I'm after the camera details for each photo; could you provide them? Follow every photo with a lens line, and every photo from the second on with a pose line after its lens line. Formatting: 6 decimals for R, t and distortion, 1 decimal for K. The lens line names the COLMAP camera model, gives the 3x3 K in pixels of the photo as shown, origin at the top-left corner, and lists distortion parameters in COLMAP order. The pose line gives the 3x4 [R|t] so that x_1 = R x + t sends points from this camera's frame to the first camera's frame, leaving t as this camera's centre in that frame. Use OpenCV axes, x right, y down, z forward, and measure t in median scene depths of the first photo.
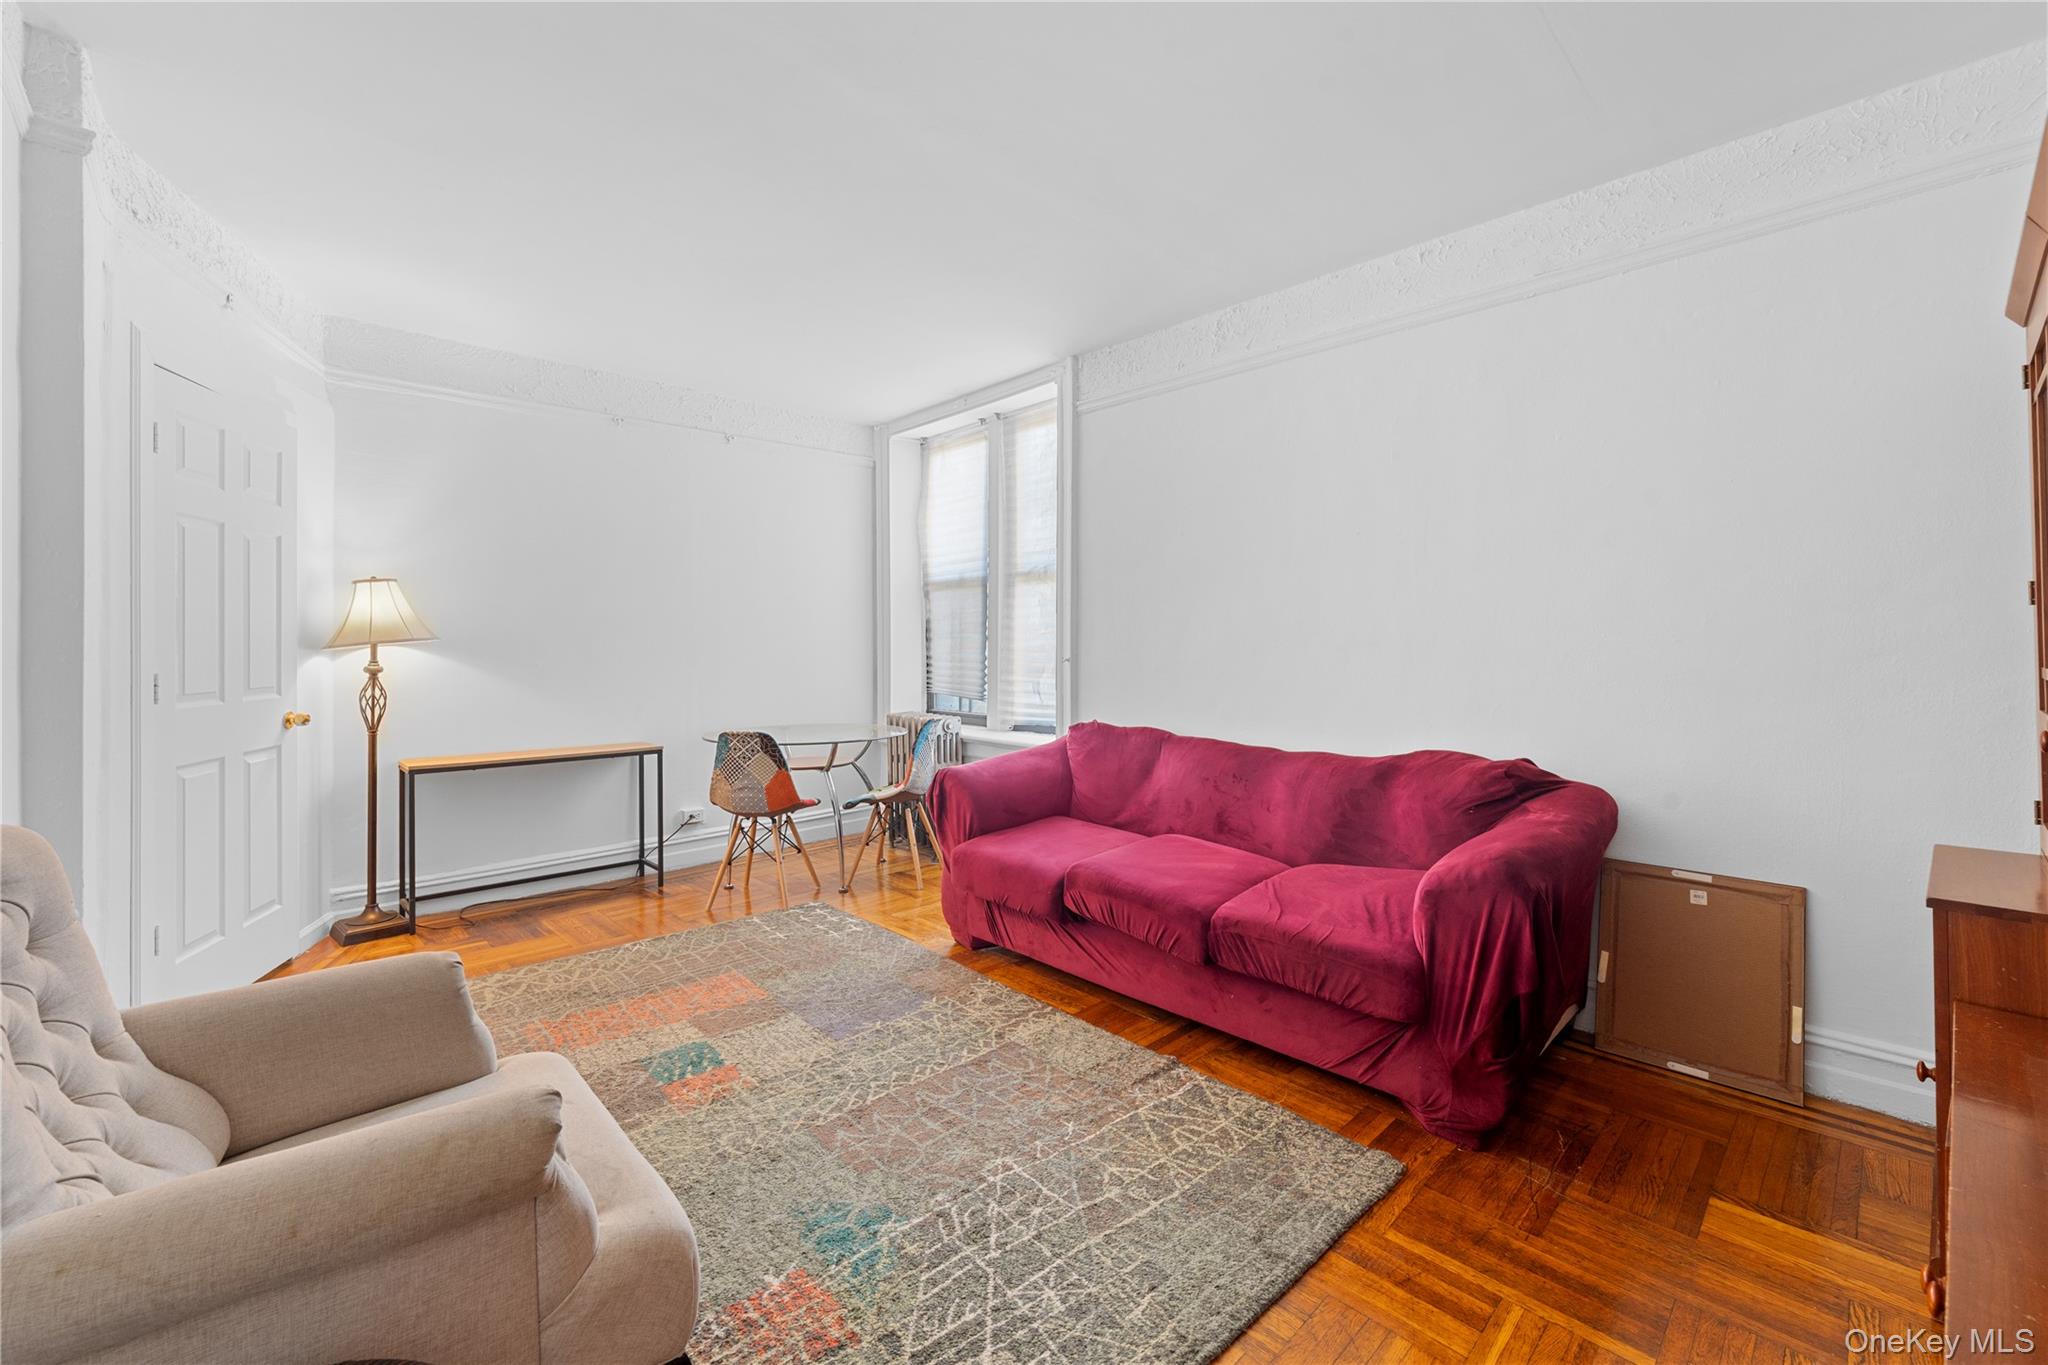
lens RADIAL K [[855.4, 0, 1025.9], [0, 855.4, 653.9], [0, 0, 1]] dist [-0.000488, -0.000094]
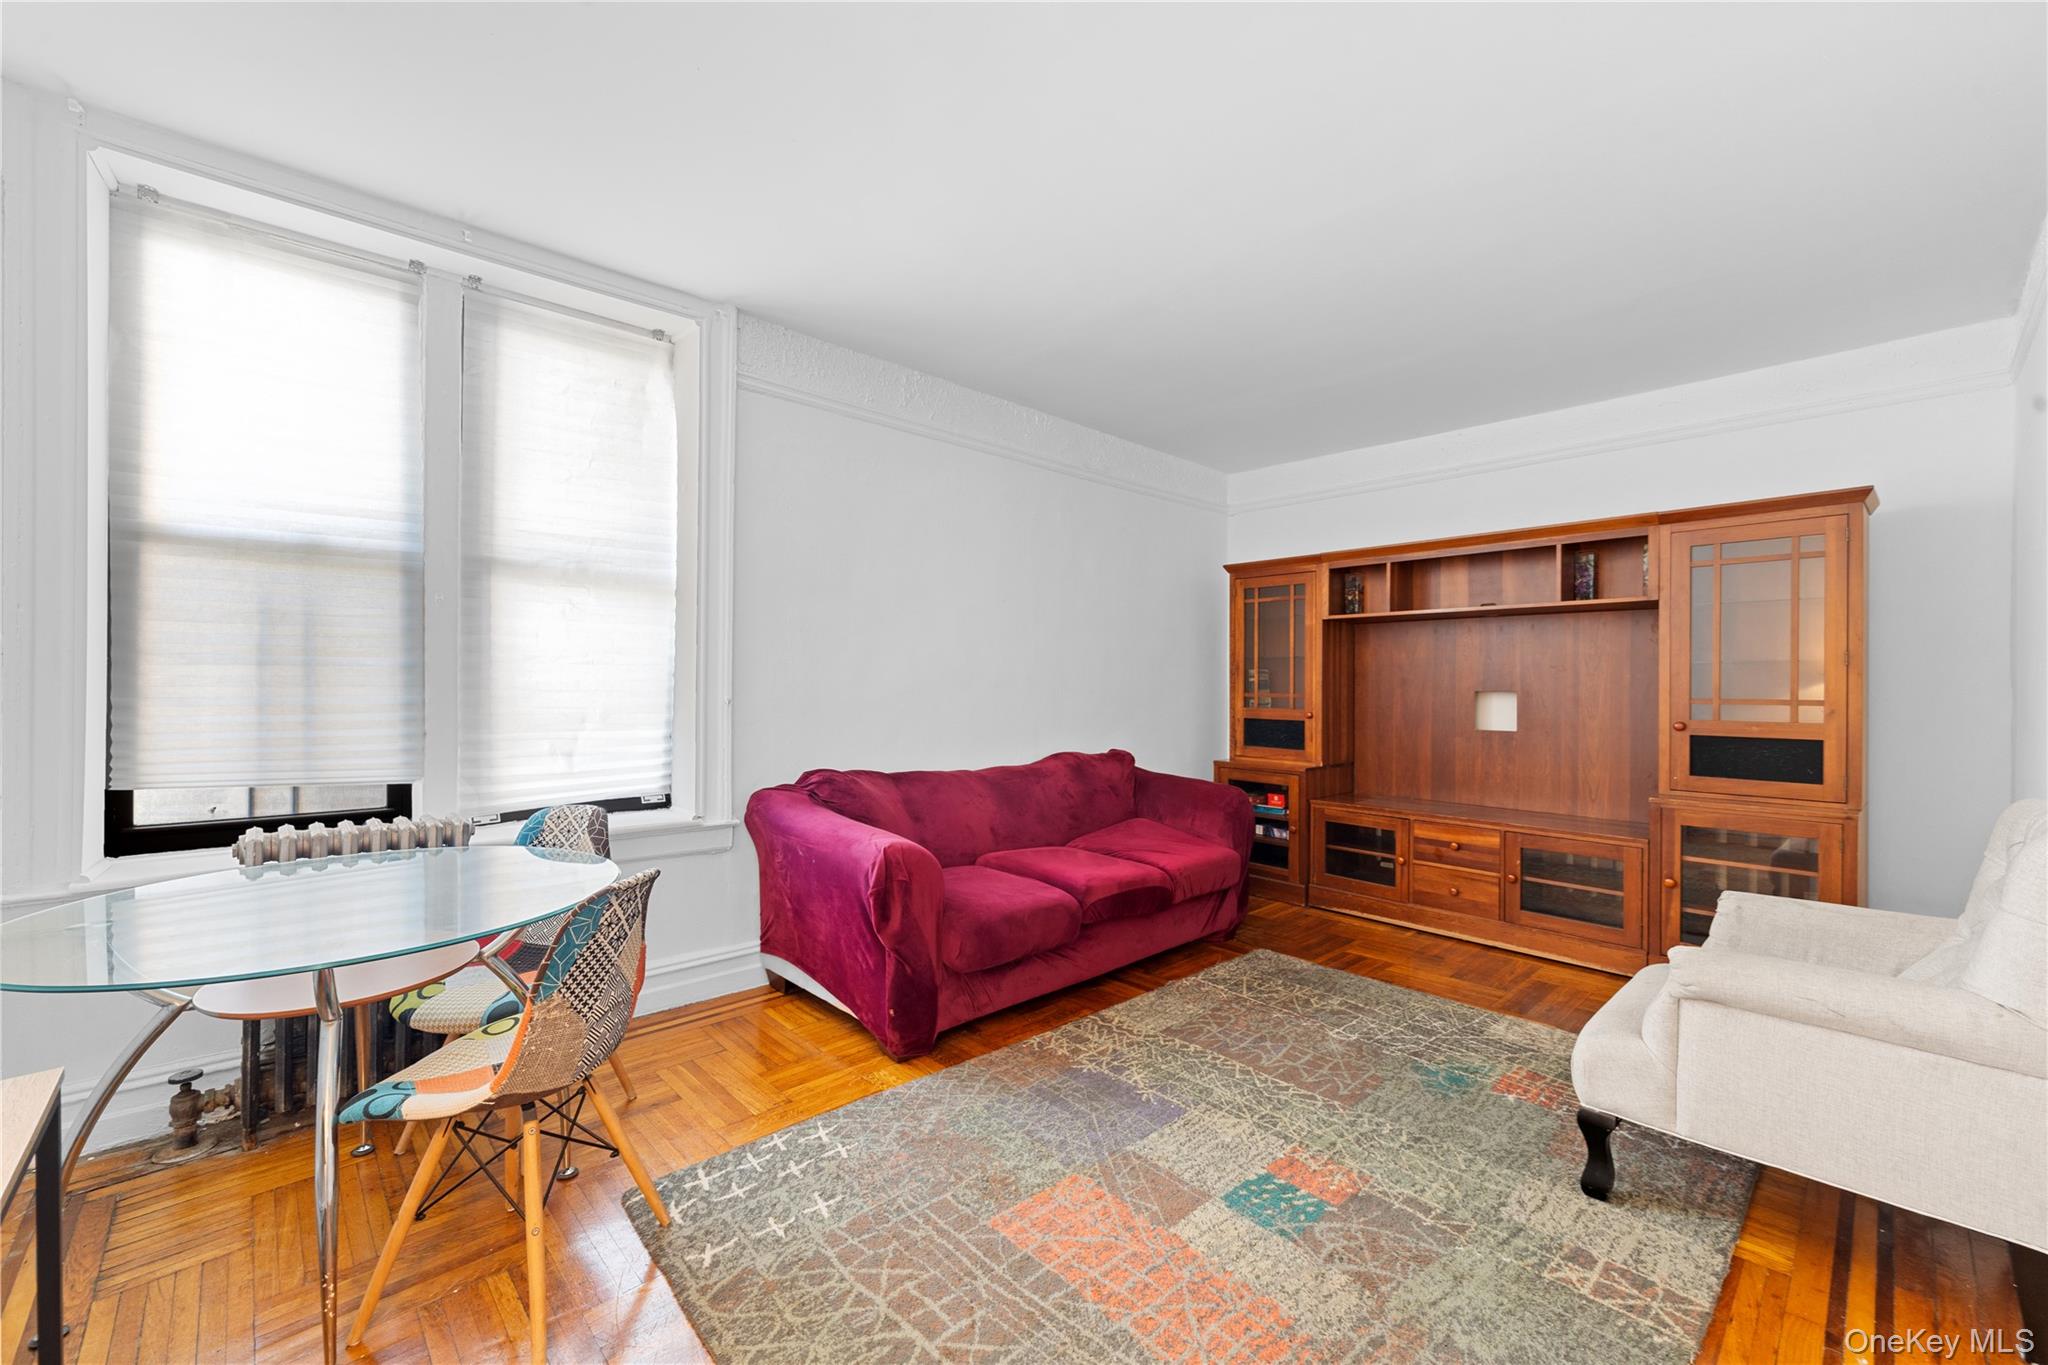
lens RADIAL K [[851.0, 0, 1024.0], [0, 851.0, 682.5], [0, 0, 1]] dist [-0.000973, -0.000124]
pose [[-0.010451, -0.001988, 0.999943, -1.096813], [0.002594, 0.999995, 0.002015, -0.014682], [-0.999942, 0.002615, -0.010446, 1.139041]]
